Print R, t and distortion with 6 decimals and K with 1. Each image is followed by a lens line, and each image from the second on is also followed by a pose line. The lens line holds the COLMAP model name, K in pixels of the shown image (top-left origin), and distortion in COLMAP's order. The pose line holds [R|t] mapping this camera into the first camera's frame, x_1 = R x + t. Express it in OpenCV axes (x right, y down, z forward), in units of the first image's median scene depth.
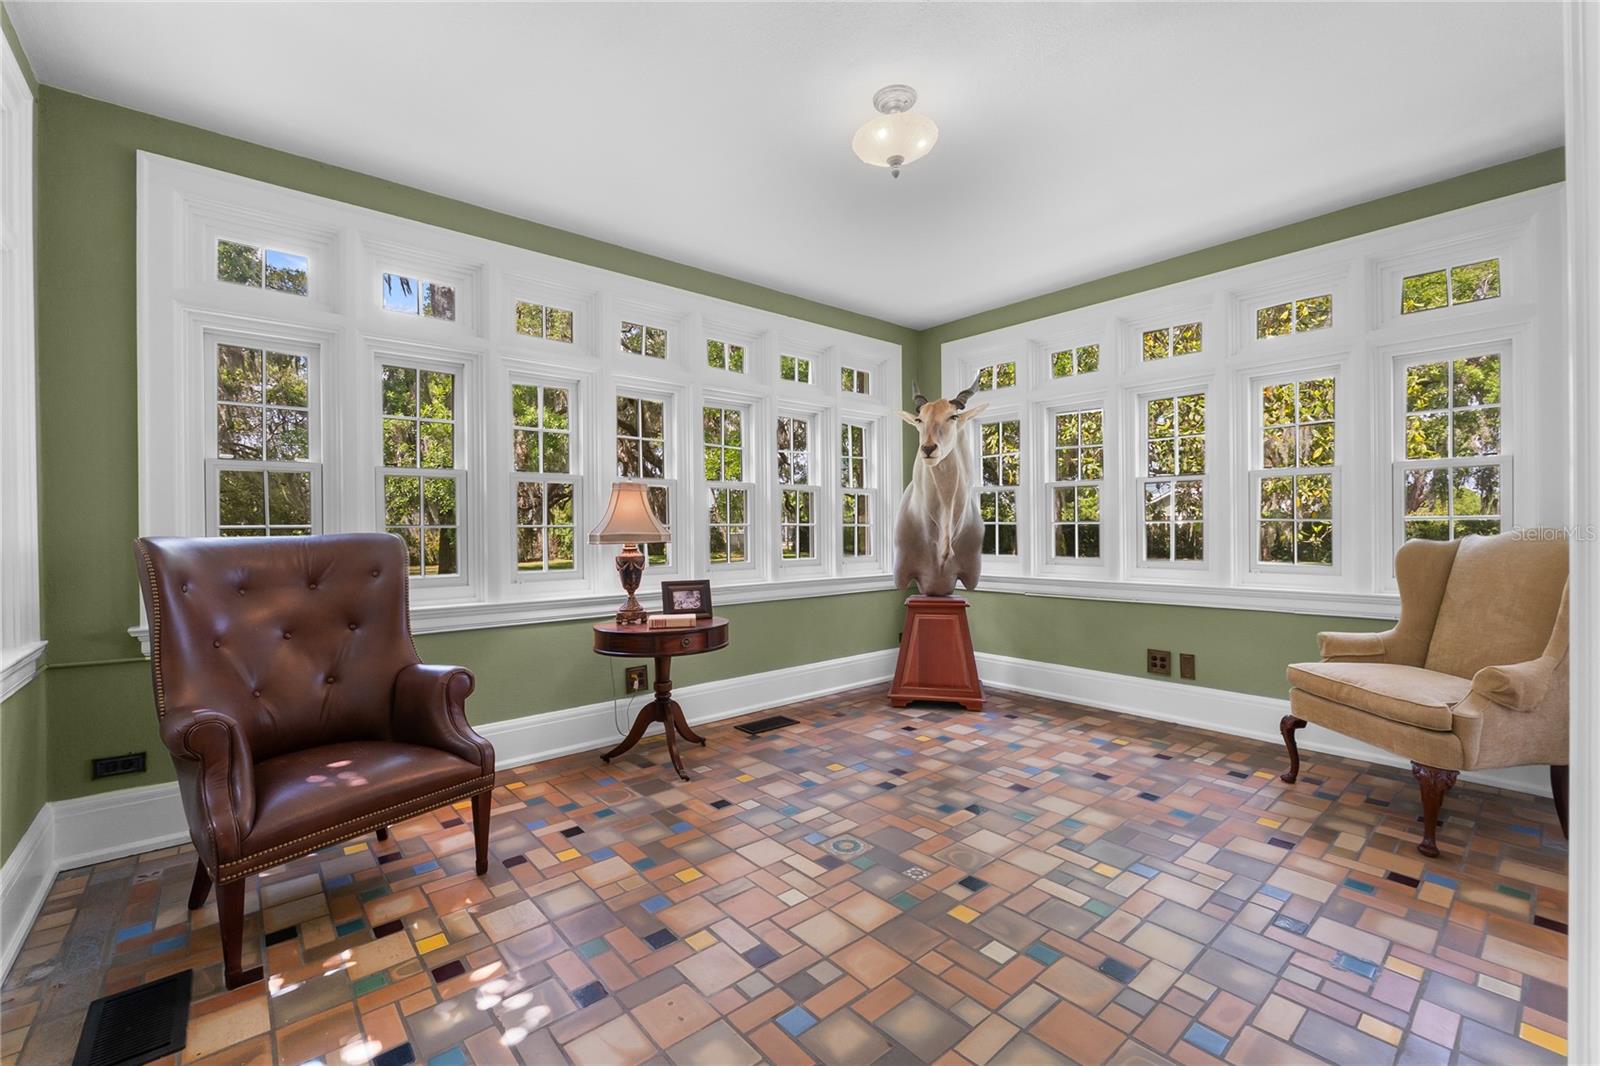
lens RADIAL K [[672.1, 0, 793.1], [0, 672.1, 527.4], [0, 0, 1]] dist [-0.000786, -0.000216]
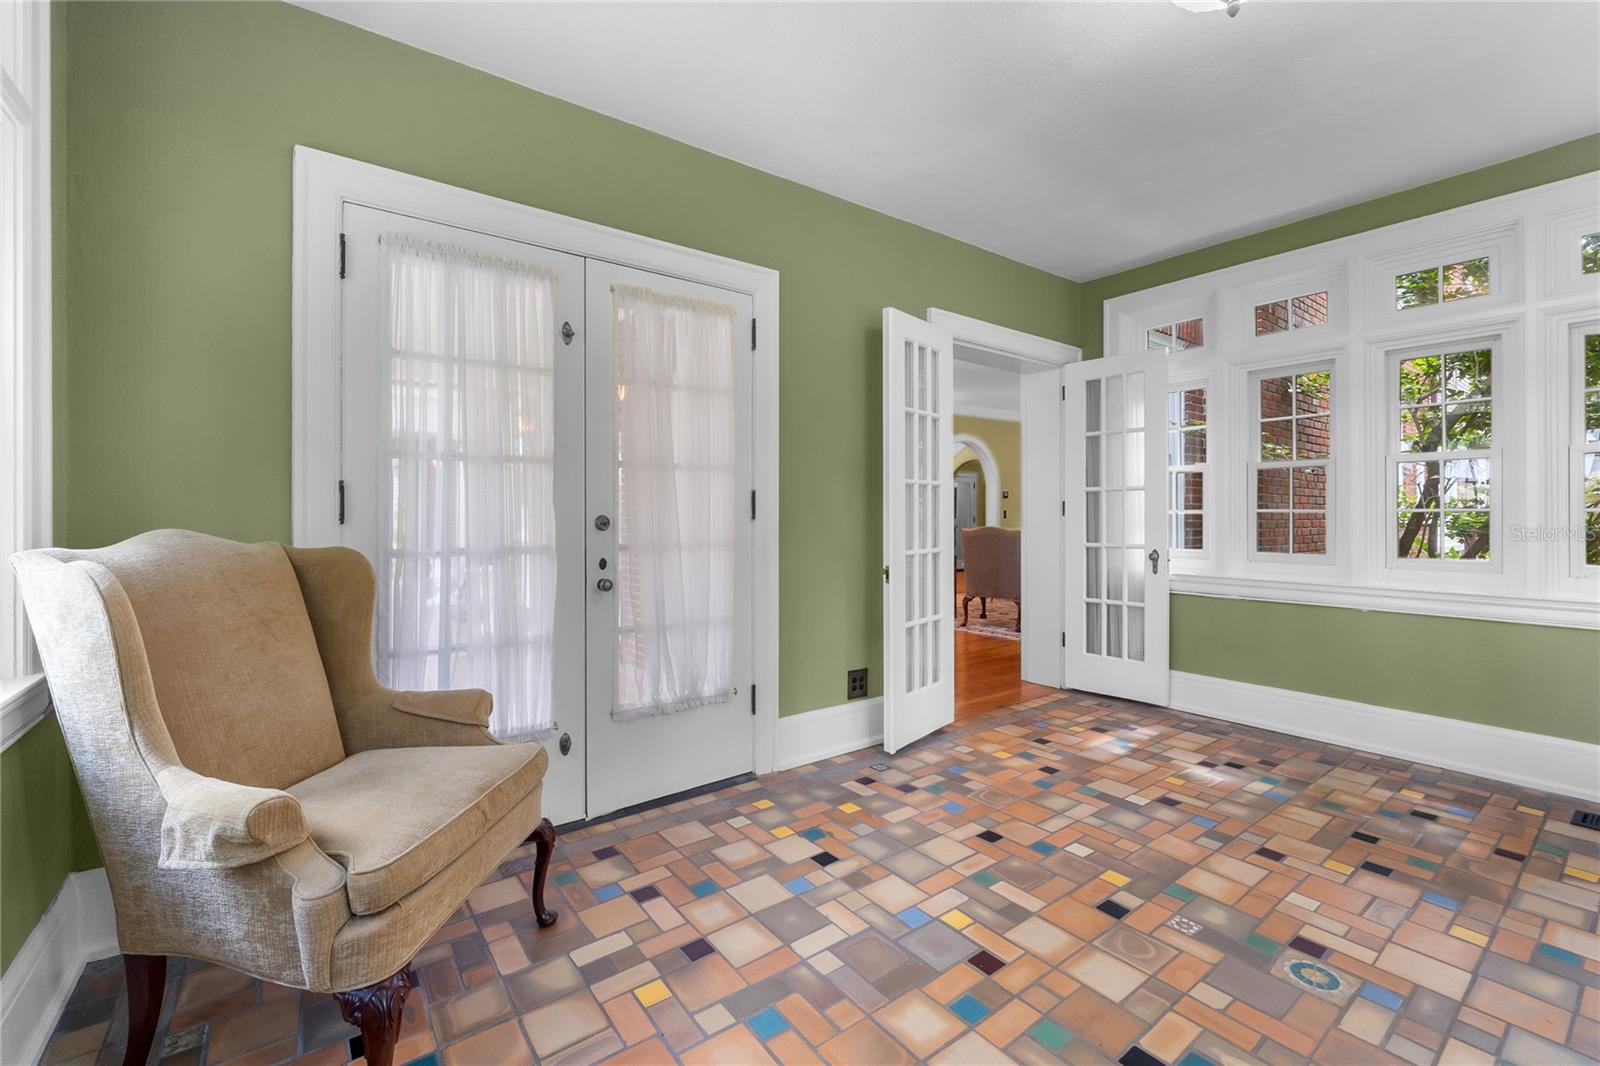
lens RADIAL K [[672.1, 0, 793.1], [0, 672.1, 527.4], [0, 0, 1]] dist [-0.000786, -0.000216]
pose [[-0.998067, 0.005361, 0.061910, 0.671986], [0.006285, 0.999872, 0.014744, -0.003490], [-0.061823, 0.015105, -0.997973, 2.017218]]
